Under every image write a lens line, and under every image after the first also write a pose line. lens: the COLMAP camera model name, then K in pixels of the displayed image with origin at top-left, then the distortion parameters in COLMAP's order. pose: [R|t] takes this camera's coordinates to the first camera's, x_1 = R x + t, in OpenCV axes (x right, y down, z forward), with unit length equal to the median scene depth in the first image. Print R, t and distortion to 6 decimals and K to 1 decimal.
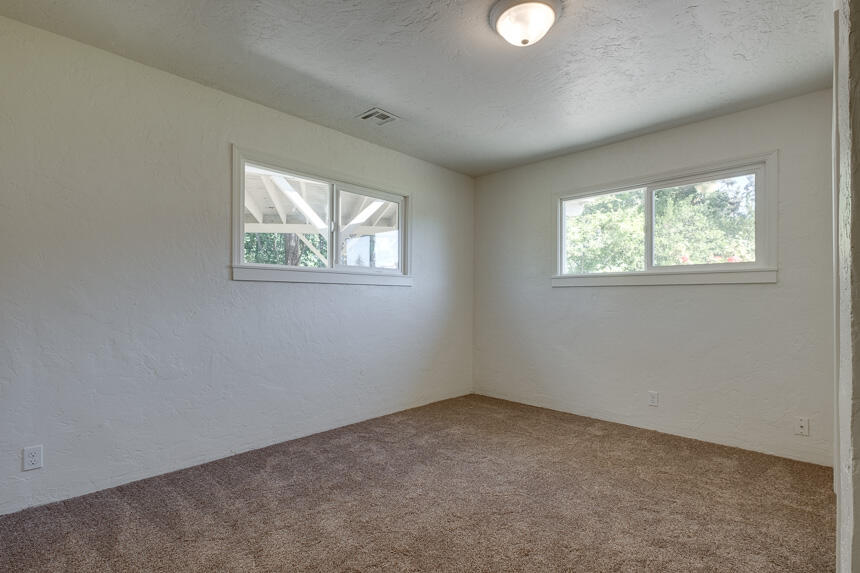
lens RADIAL K [[415.4, 0, 431.9], [0, 415.4, 298.1], [0, 0, 1]] dist [-0.000351, -0.000220]
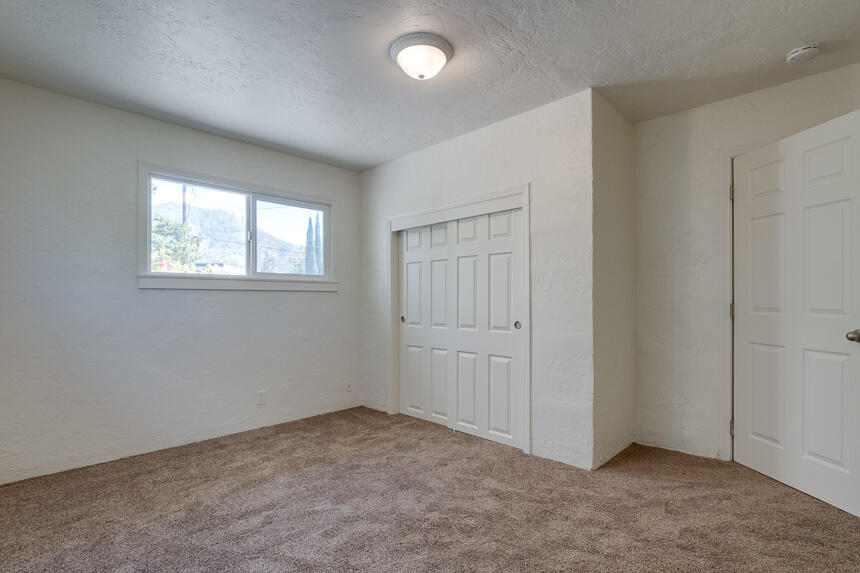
lens RADIAL K [[415.4, 0, 431.9], [0, 415.4, 298.1], [0, 0, 1]] dist [-0.000351, -0.000220]
pose [[0.002185, 0.003586, 0.999991, -0.519178], [0.002969, 0.999989, -0.003592, -0.006037], [-0.999993, 0.002977, 0.002174, 0.555254]]
